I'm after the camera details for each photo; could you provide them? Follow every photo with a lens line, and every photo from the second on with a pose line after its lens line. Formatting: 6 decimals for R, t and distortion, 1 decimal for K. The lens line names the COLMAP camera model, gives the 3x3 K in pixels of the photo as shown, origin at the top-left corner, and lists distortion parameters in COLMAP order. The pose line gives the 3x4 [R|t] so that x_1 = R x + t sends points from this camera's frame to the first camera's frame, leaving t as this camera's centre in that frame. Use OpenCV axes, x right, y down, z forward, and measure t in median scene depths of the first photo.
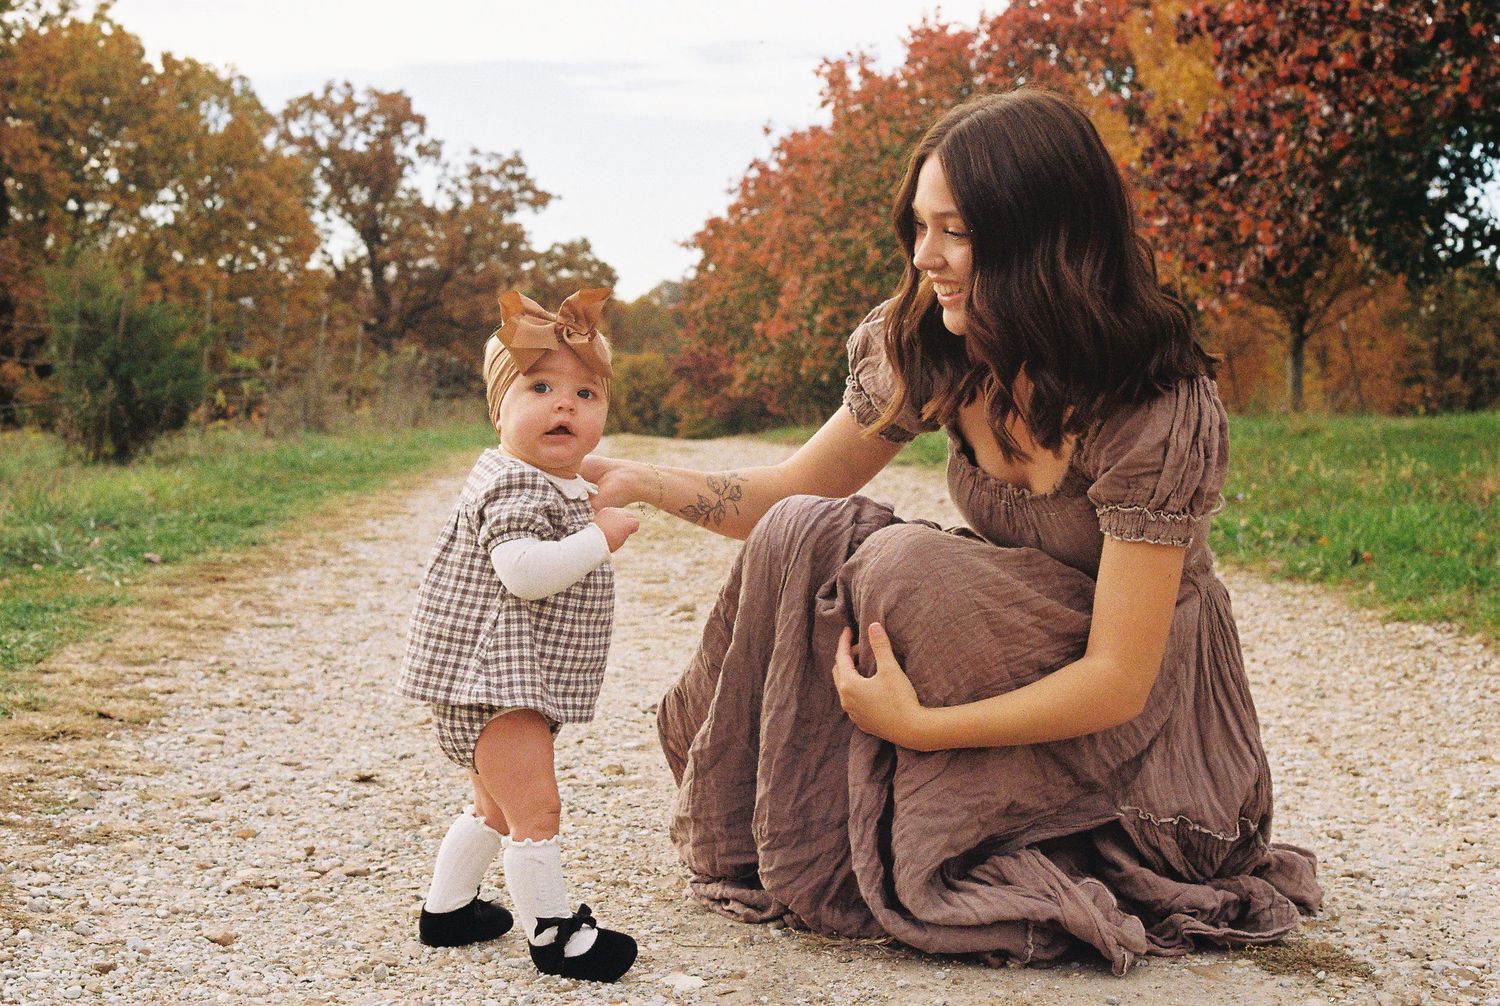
lens RADIAL K [[2374.7, 0, 745.6], [0, 2374.7, 504.3], [0, 0, 1]] dist [-0.076612, 0.000000]
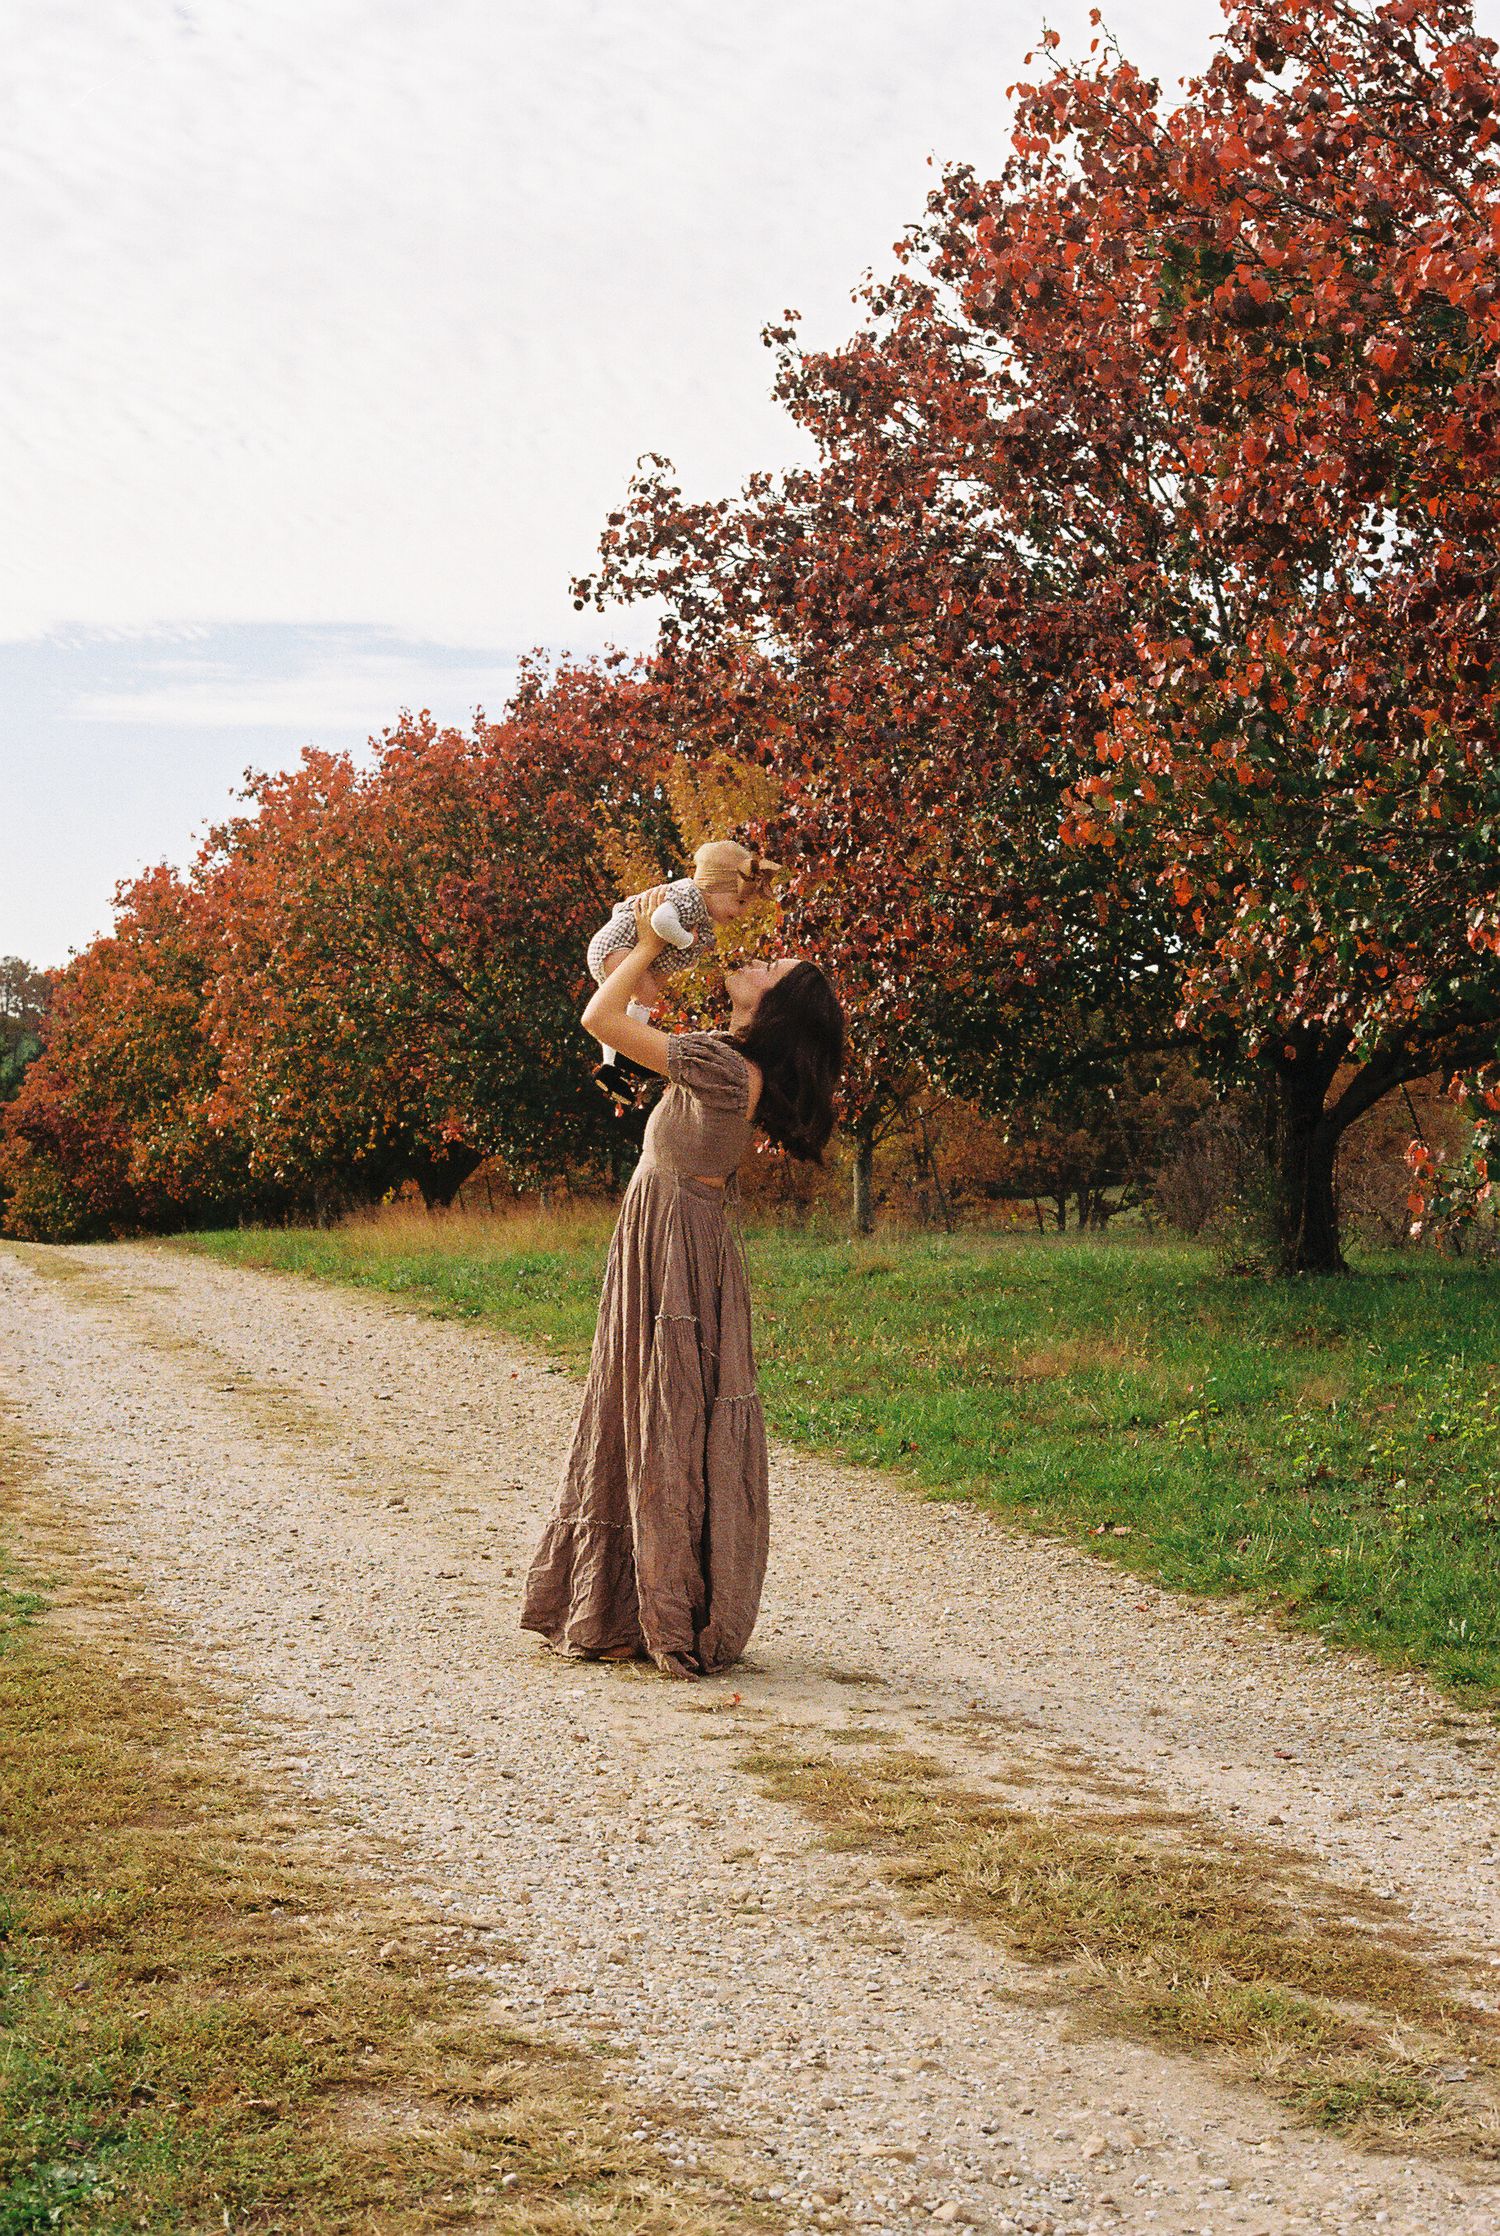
lens RADIAL K [[3540.0, 0, 751.7], [0, 3540.0, 1114.7], [0, 0, 1]] dist [-0.076612, 0.000000]
pose [[0.980953, 0.002989, 0.194223, -0.088402], [0.006796, 0.998741, -0.049692, -0.029179], [-0.194127, 0.050066, 0.979698, -0.395345]]
